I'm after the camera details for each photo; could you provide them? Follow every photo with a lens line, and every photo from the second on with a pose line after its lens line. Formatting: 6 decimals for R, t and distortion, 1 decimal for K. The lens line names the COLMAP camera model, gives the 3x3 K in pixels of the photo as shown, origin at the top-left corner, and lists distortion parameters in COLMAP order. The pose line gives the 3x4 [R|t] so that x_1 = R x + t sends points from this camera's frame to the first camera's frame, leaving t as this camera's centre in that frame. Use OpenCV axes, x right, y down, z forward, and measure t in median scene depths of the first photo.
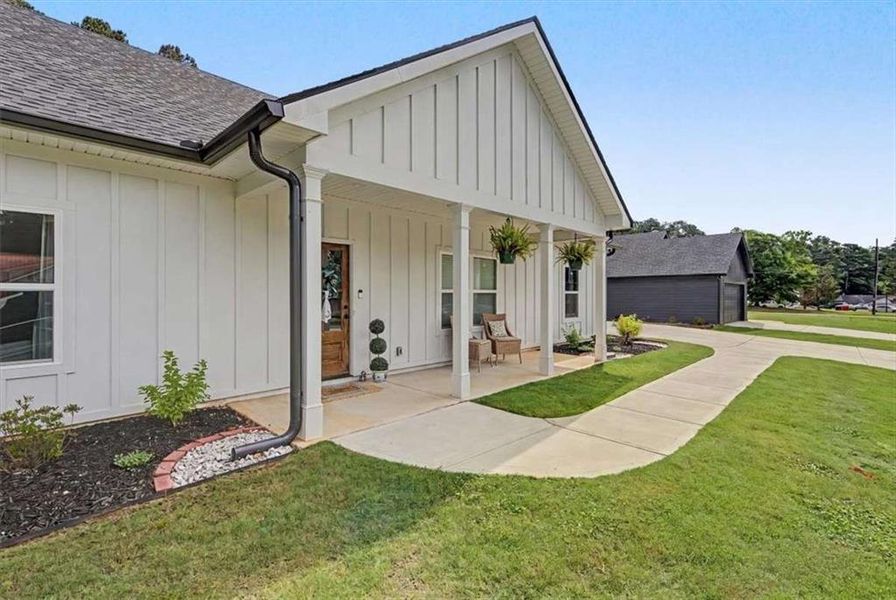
lens RADIAL K [[411.5, 0, 450.7], [0, 411.5, 295.1], [0, 0, 1]] dist [-0.000710, 0.000295]
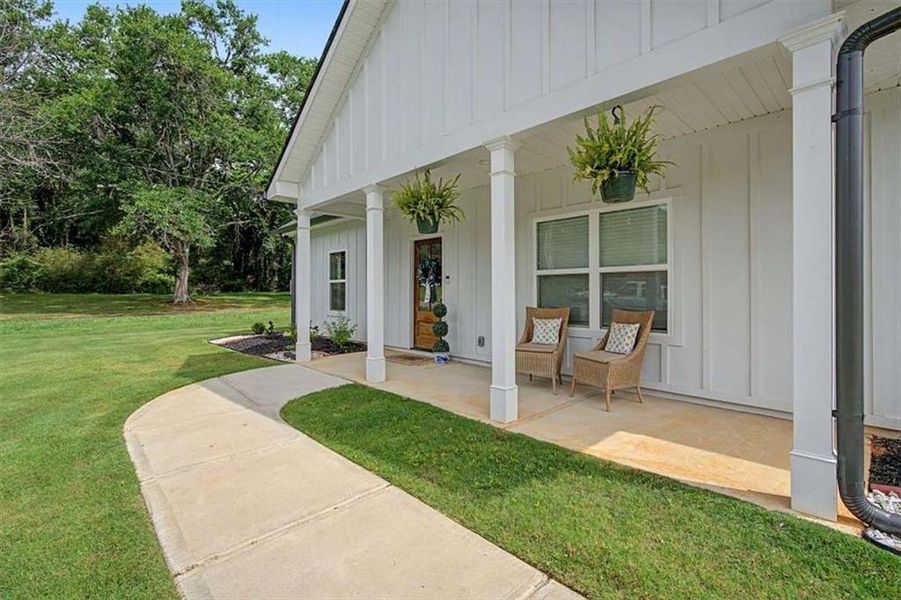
lens RADIAL K [[413.8, 0, 453.2], [0, 413.8, 295.1], [0, 0, 1]] dist [-0.000710, 0.000295]
pose [[-0.051617, 0.037682, -0.997956, 0.856545], [0.030891, 0.998870, 0.036118, -0.001501], [0.998189, -0.028963, -0.052722, 1.068107]]
